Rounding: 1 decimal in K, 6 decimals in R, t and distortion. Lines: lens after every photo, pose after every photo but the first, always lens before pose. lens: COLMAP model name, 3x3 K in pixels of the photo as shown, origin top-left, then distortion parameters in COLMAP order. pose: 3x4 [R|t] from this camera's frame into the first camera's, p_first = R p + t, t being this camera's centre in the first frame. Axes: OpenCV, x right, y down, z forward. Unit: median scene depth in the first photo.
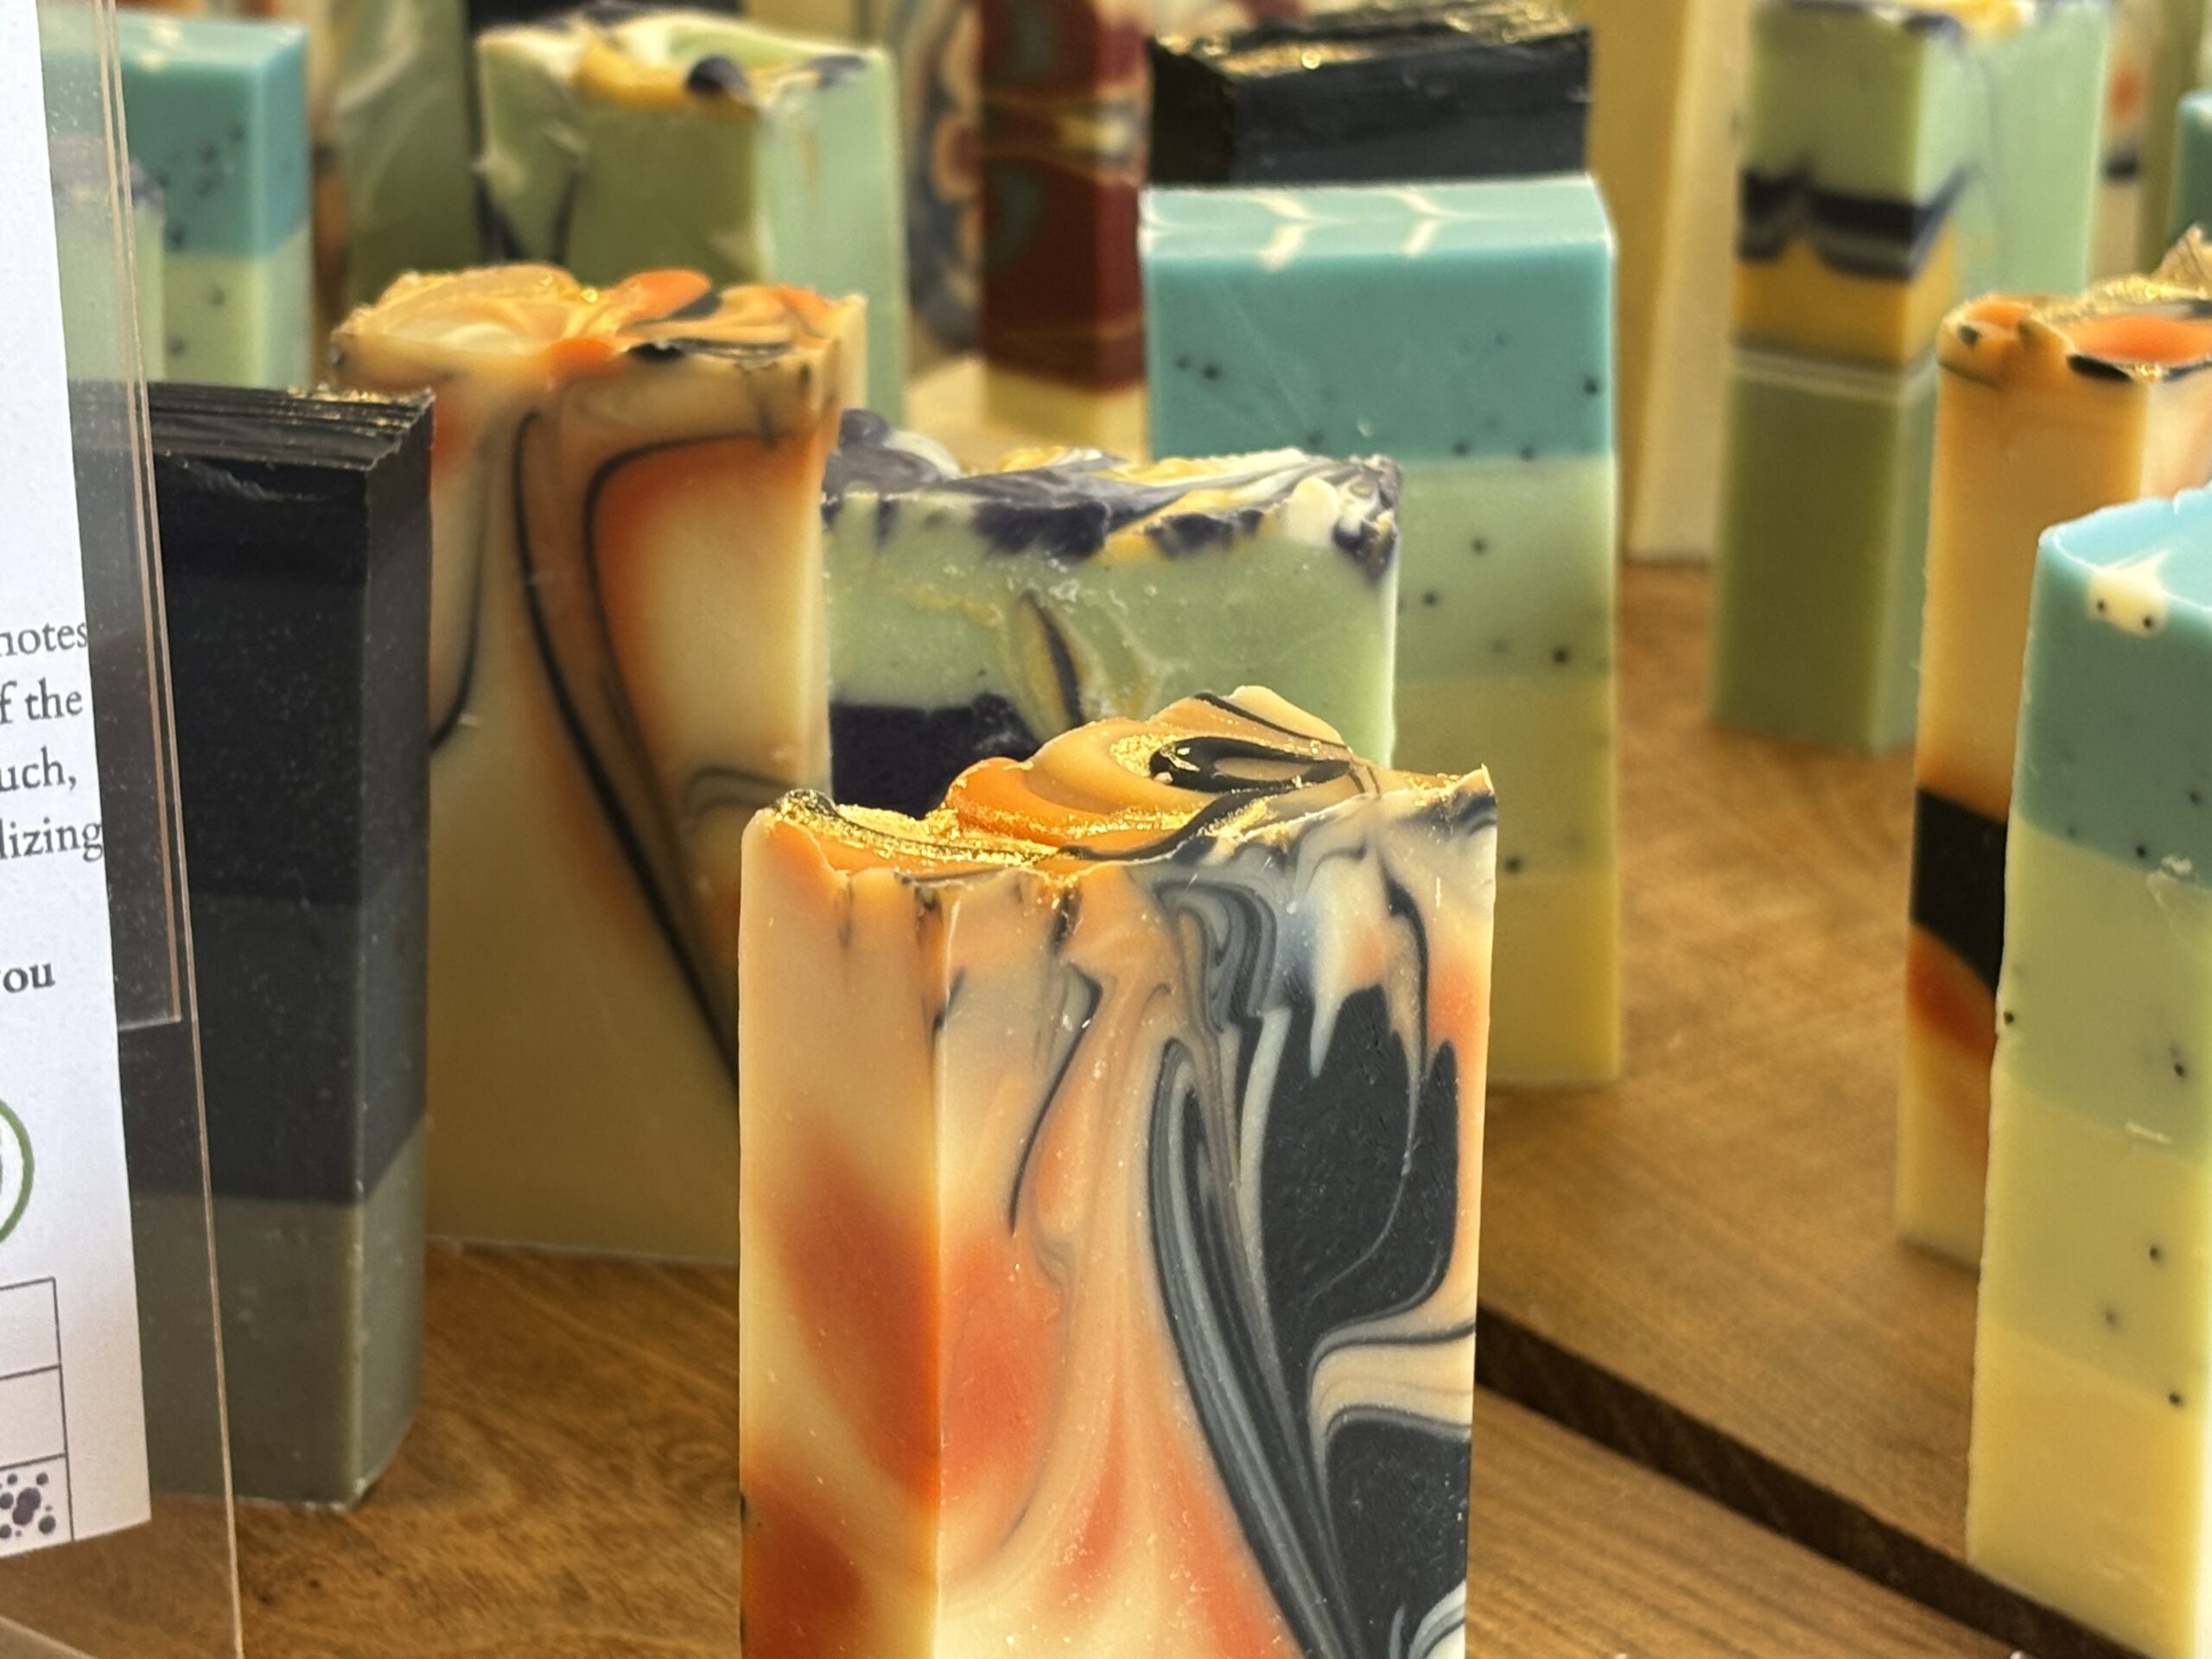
lens RADIAL K [[5016.7, 0, 1098.7], [0, 5016.7, 836.4], [0, 0, 1]] dist [0.198707, 0.000000]
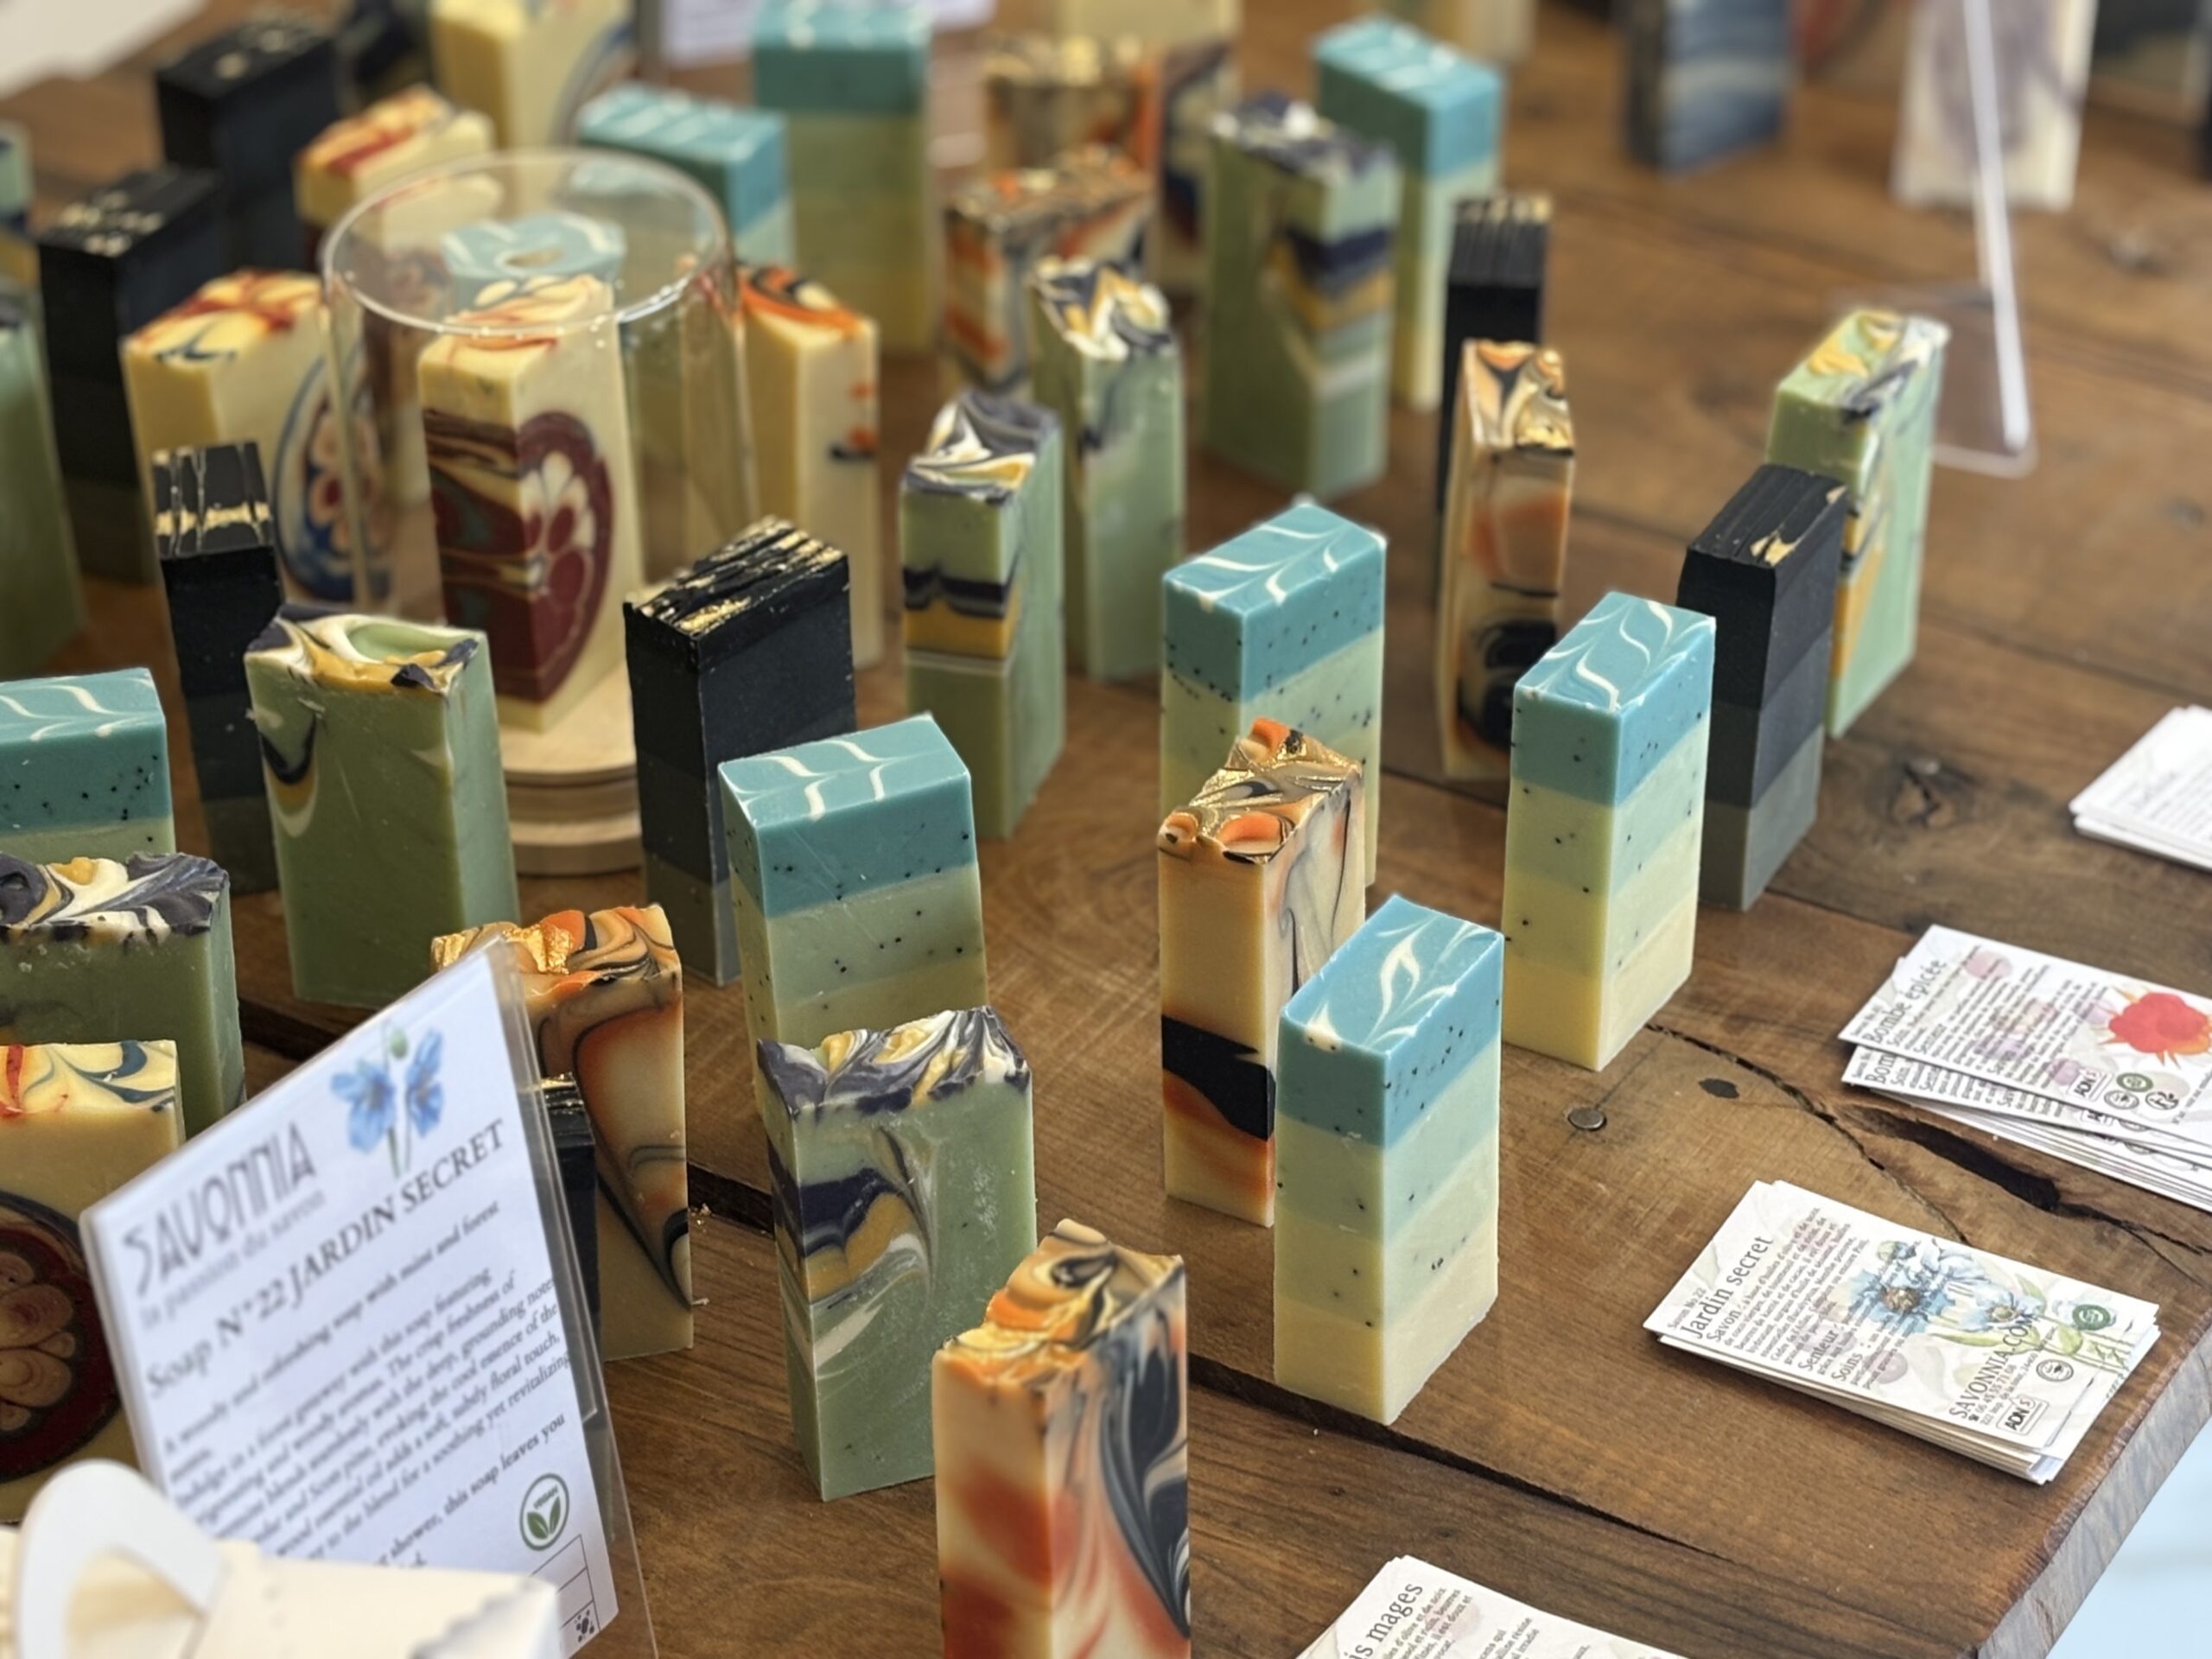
lens RADIAL K [[5016.7, 0, 1106.9], [0, 5016.7, 825.8], [0, 0, 1]] dist [0.198707, 0.000000]
pose [[0.921626, -0.222255, 0.318133, -0.587623], [0.140399, 0.955188, 0.260584, -0.725754], [-0.361792, -0.195496, 0.911530, -1.055163]]
